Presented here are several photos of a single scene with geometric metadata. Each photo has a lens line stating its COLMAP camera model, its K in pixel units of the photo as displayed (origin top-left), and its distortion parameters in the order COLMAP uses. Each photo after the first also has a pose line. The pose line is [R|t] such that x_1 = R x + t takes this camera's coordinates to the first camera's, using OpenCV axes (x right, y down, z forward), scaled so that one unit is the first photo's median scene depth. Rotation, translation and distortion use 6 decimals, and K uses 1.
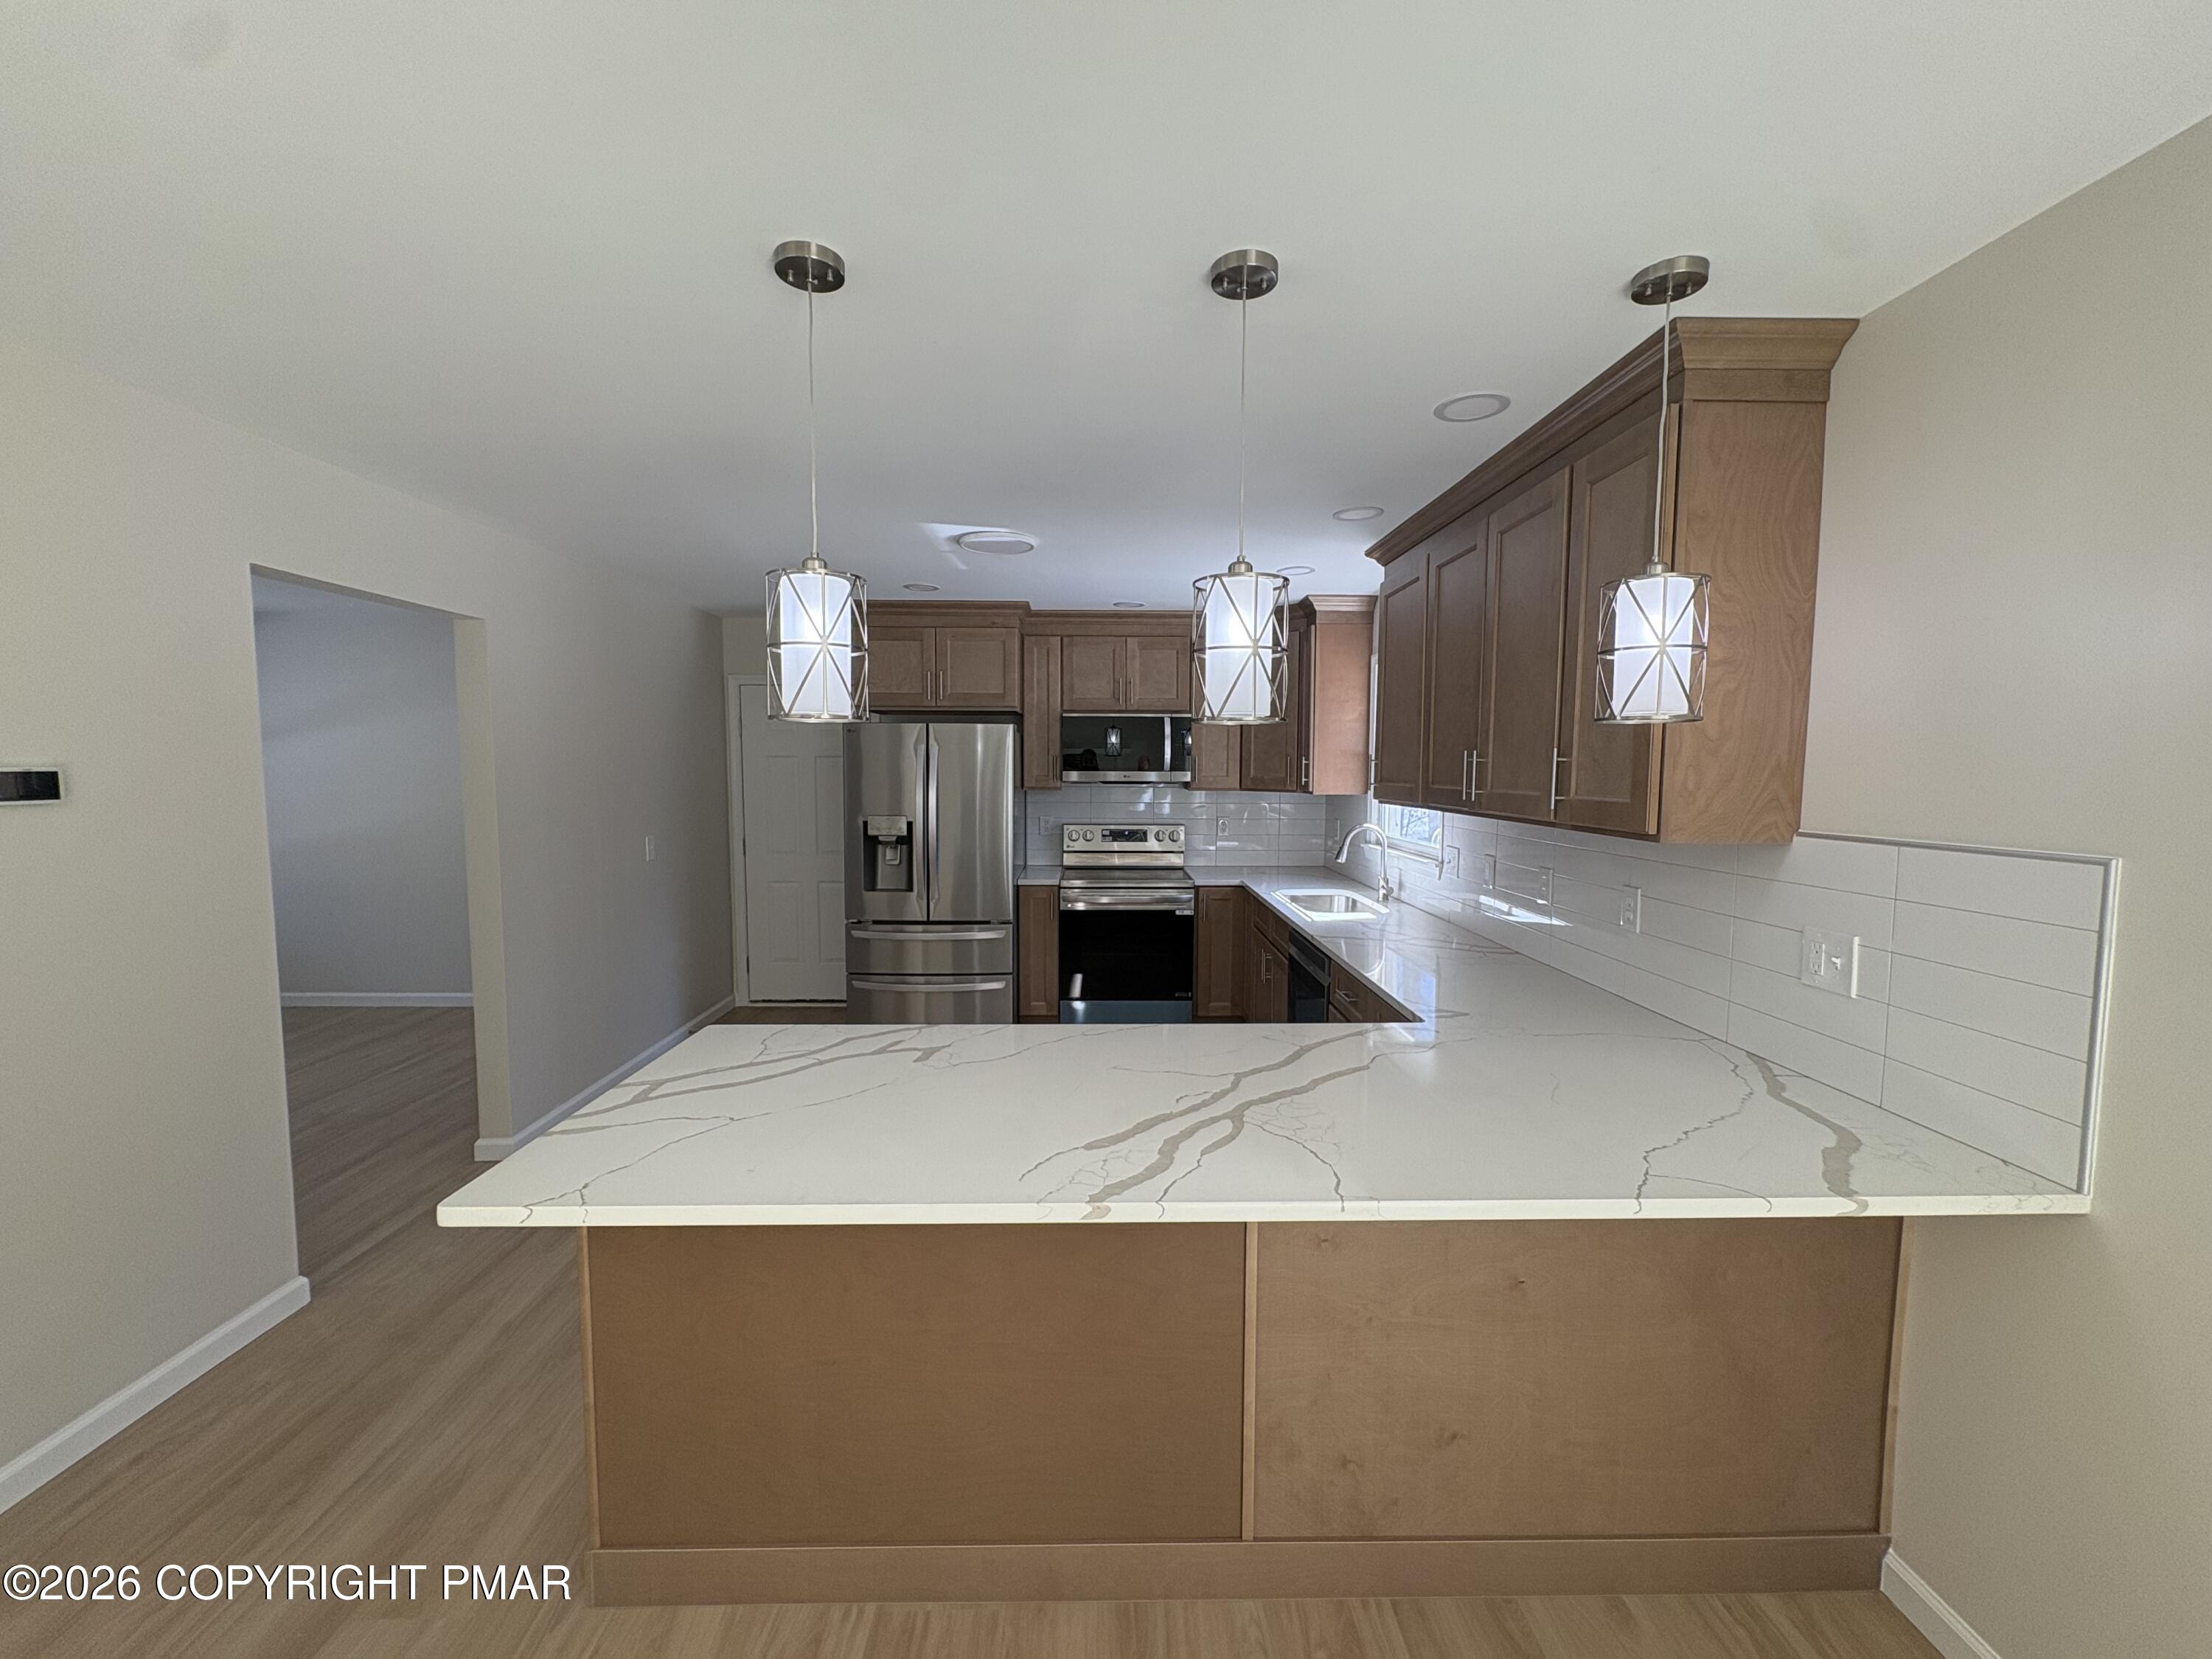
lens RADIAL K [[877.3, 0, 1106.0], [0, 877.3, 829.5], [0, 0, 1]] dist [-0.000379, -0.000097]
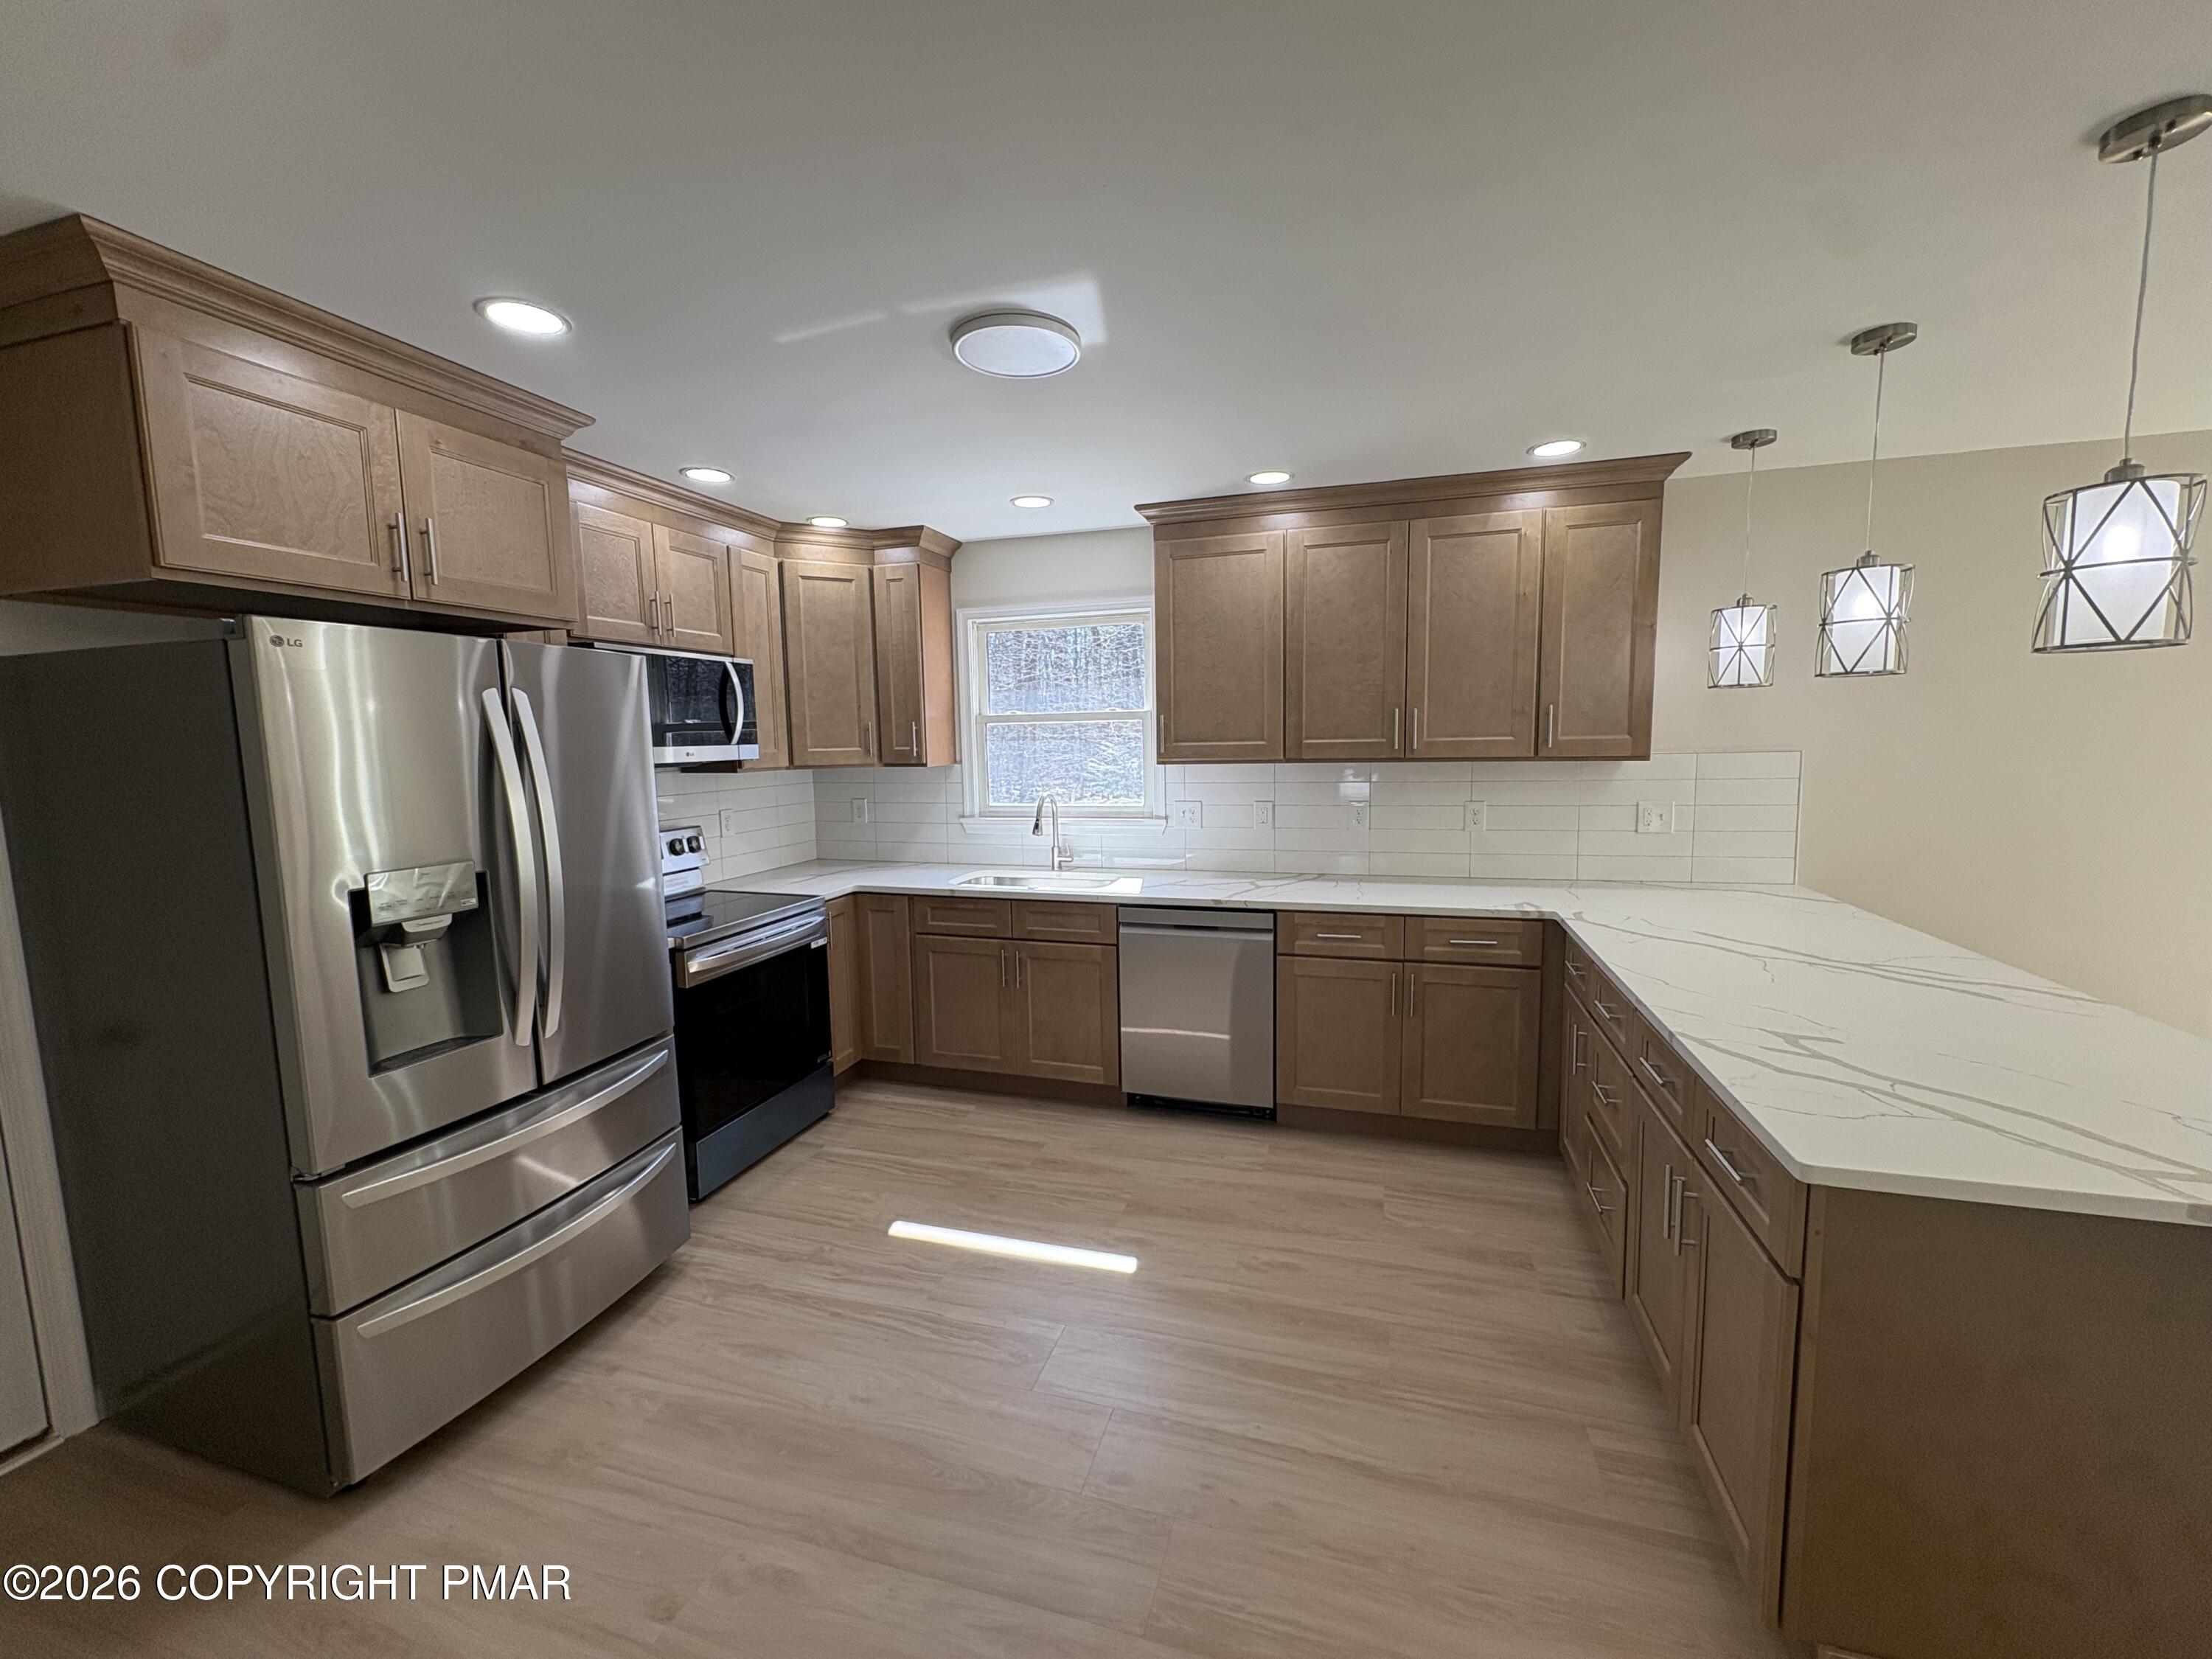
lens RADIAL K [[877.3, 0, 1106.0], [0, 877.3, 829.5], [0, 0, 1]] dist [-0.000379, -0.000097]
pose [[0.313644, -0.111394, 0.942984, -1.211116], [0.091215, 0.992037, 0.086850, -0.088561], [-0.945150, 0.058774, 0.321307, 1.351211]]
